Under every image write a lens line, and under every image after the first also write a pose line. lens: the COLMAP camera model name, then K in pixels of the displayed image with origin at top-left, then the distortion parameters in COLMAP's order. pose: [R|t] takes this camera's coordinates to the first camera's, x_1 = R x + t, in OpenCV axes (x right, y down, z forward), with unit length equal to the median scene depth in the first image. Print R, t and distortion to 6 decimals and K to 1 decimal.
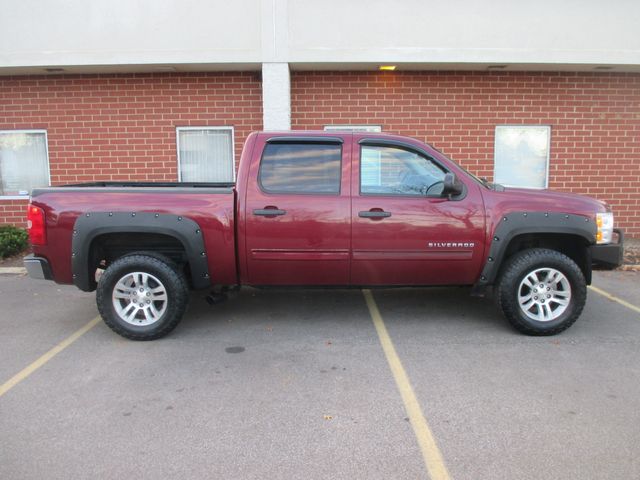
lens RADIAL K [[527.0, 0, 322.2], [0, 527.0, 240.7], [0, 0, 1]] dist [-0.044149, -0.001377]
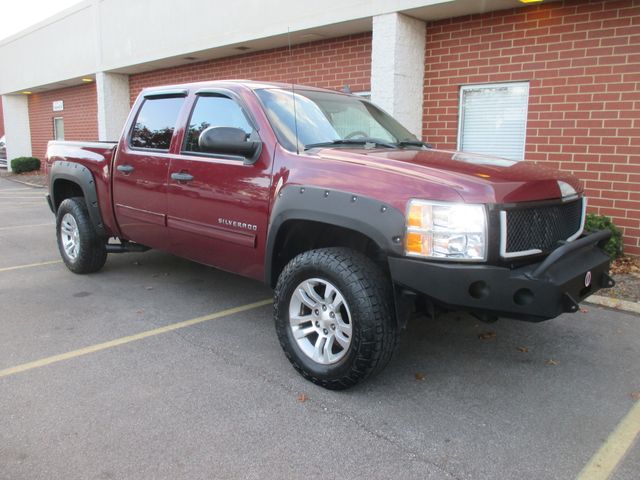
lens RADIAL K [[527.0, 0, 322.2], [0, 527.0, 240.7], [0, 0, 1]] dist [-0.044149, -0.001377]
pose [[0.706067, 0.145063, -0.693128, 0.838145], [-0.123004, 0.989038, 0.081693, -0.043714], [0.697381, 0.027577, 0.716170, 0.538918]]
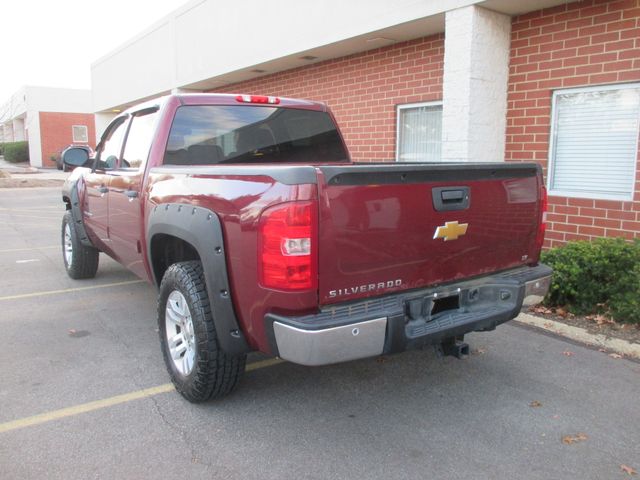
lens RADIAL K [[526.6, 0, 321.9], [0, 526.6, 238.8], [0, 0, 1]] dist [-0.043480, -0.001641]
pose [[0.570248, 0.136942, -0.809978, 0.744998], [-0.135593, 0.988174, 0.071608, -0.076810], [0.810205, 0.068993, 0.582072, 0.745734]]
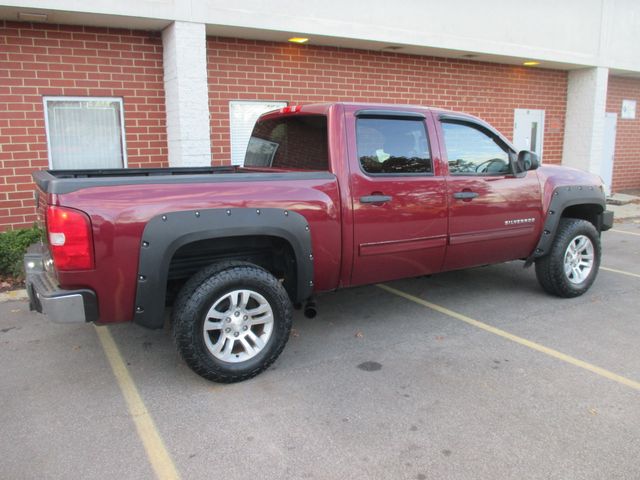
lens RADIAL K [[526.6, 0, 321.9], [0, 526.6, 238.8], [0, 0, 1]] dist [-0.043480, -0.001641]
pose [[0.873433, -0.092222, 0.478132, -0.570219], [0.077065, 0.995707, 0.051271, -0.038964], [-0.480807, -0.007935, 0.876790, 0.287858]]
